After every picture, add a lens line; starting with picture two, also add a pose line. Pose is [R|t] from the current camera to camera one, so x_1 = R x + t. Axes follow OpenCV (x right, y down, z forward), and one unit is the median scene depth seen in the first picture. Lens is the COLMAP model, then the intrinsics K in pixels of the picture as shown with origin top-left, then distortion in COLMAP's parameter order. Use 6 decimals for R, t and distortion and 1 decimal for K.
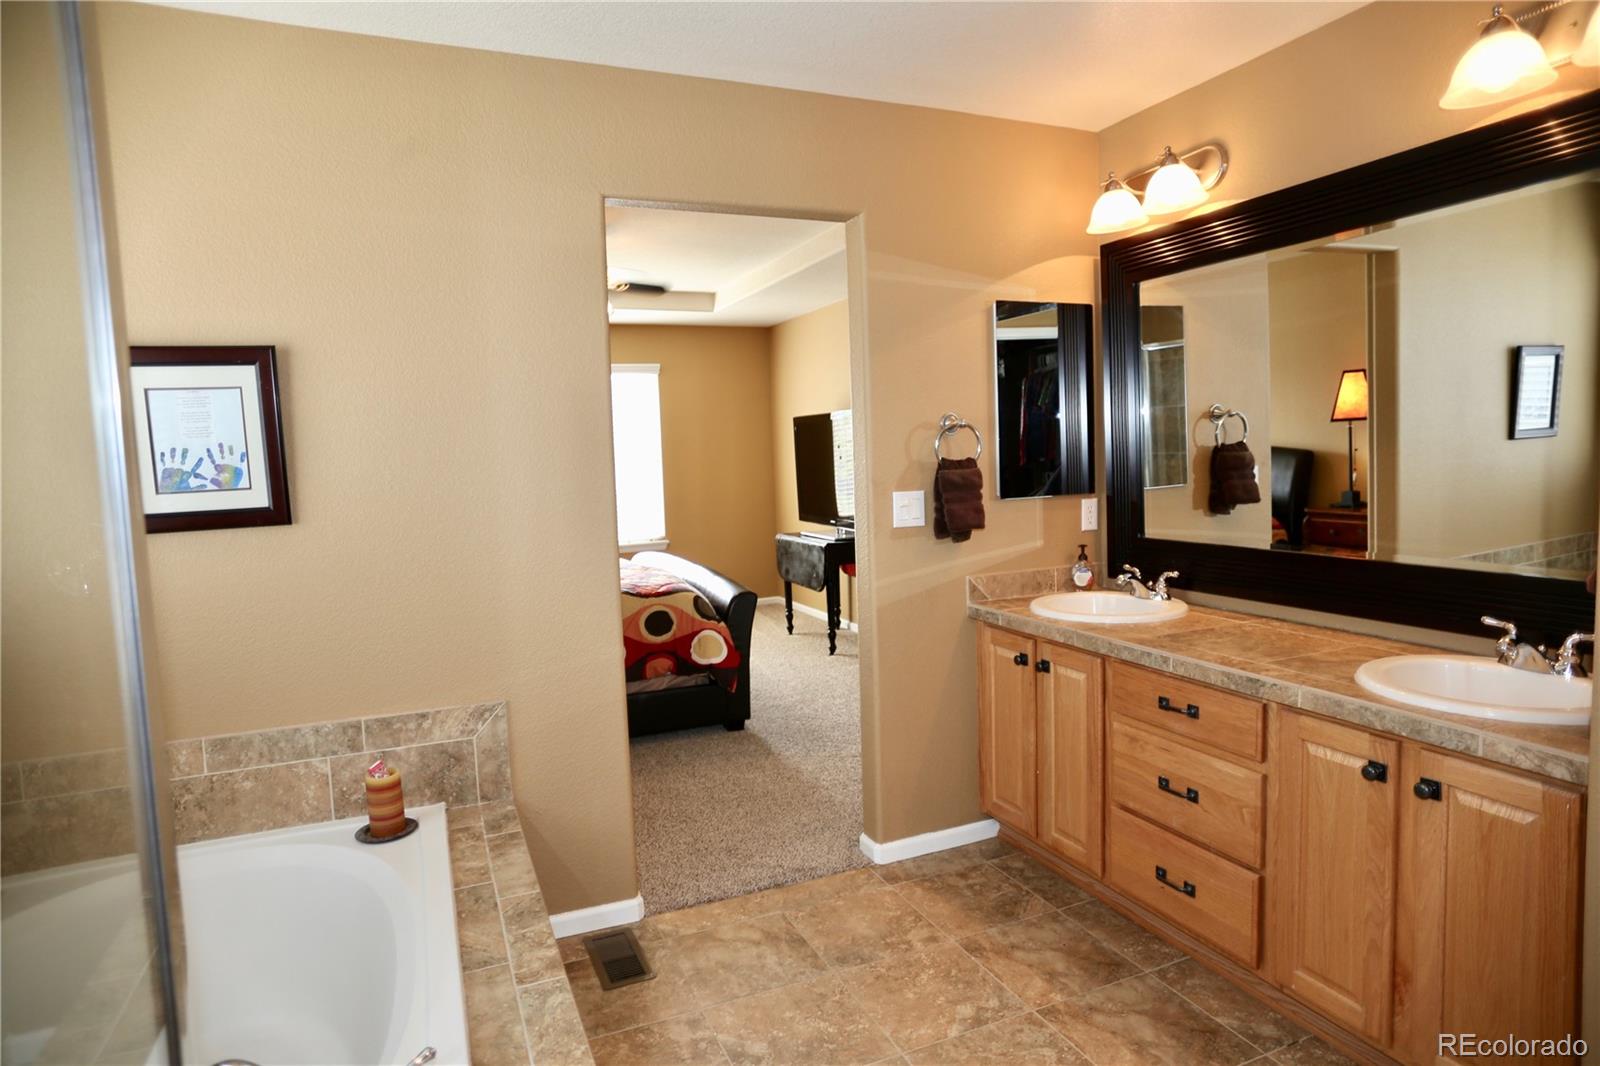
lens RADIAL K [[916.4, 0, 805.0], [0, 916.4, 523.1], [0, 0, 1]] dist [-0.064783, 0.046308]
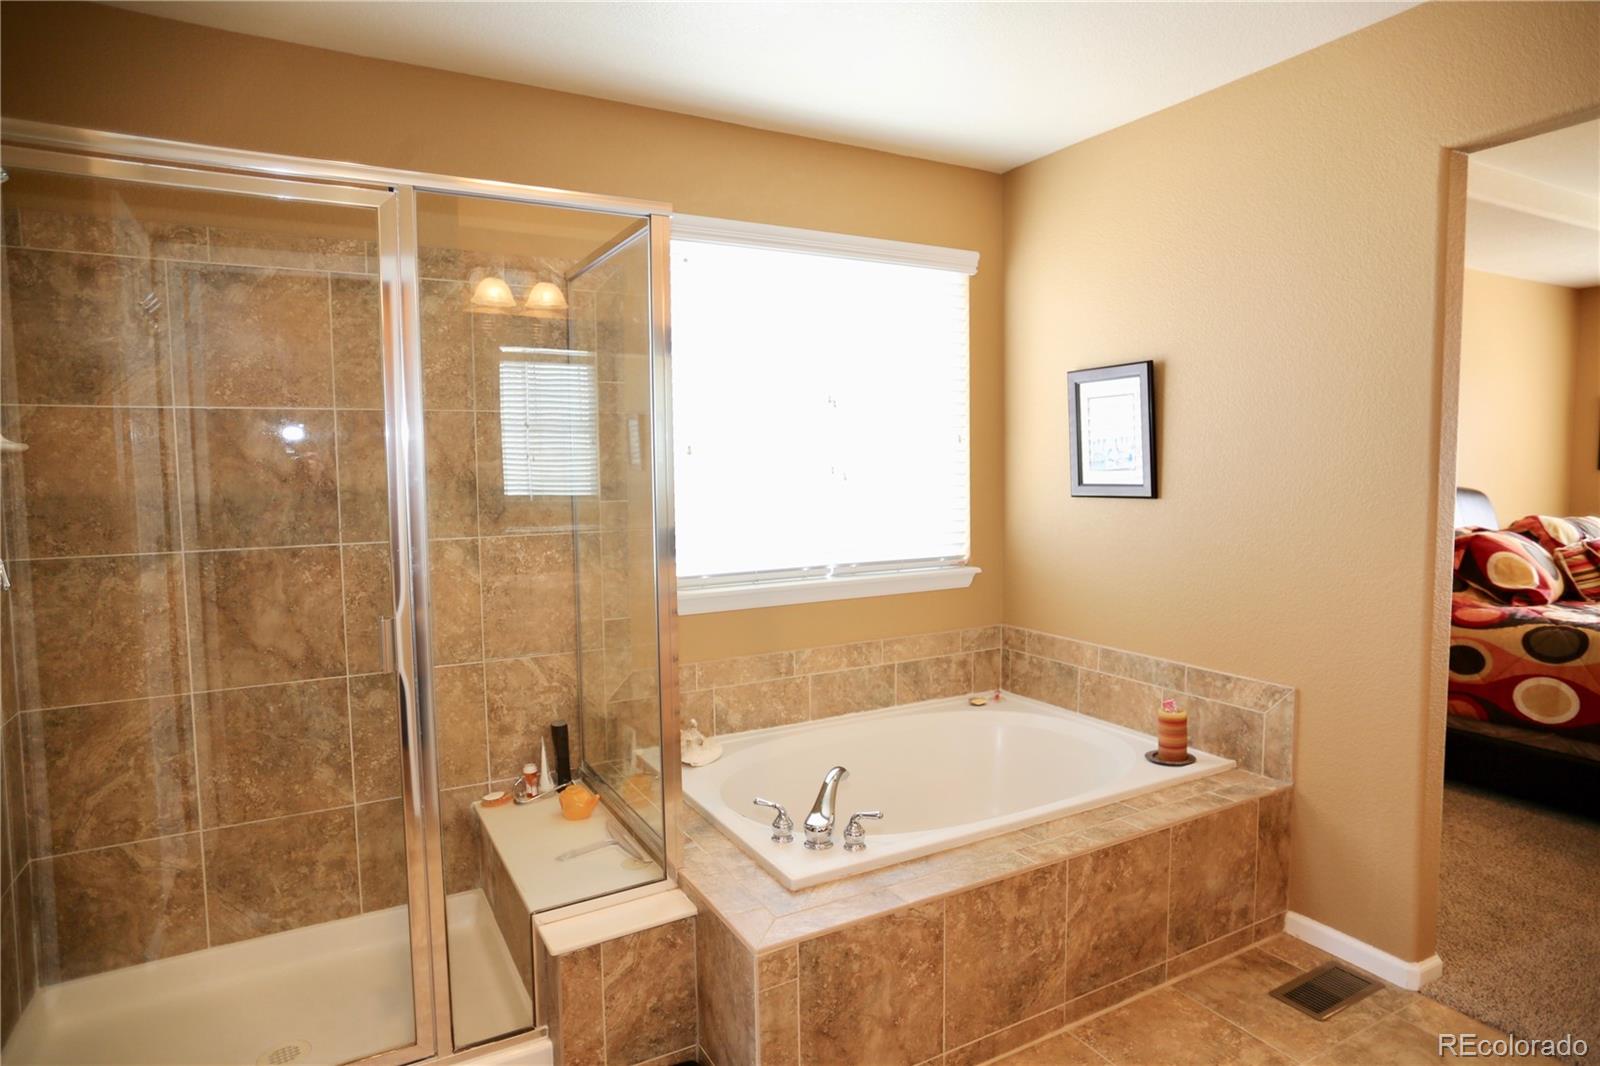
lens RADIAL K [[916.4, 0, 805.0], [0, 916.4, 523.1], [0, 0, 1]] dist [-0.064783, 0.046308]
pose [[0.103993, 0.097645, -0.989773, 0.611804], [-0.070428, 0.993394, 0.090602, -0.043258], [0.992081, 0.060286, 0.110183, 0.340124]]
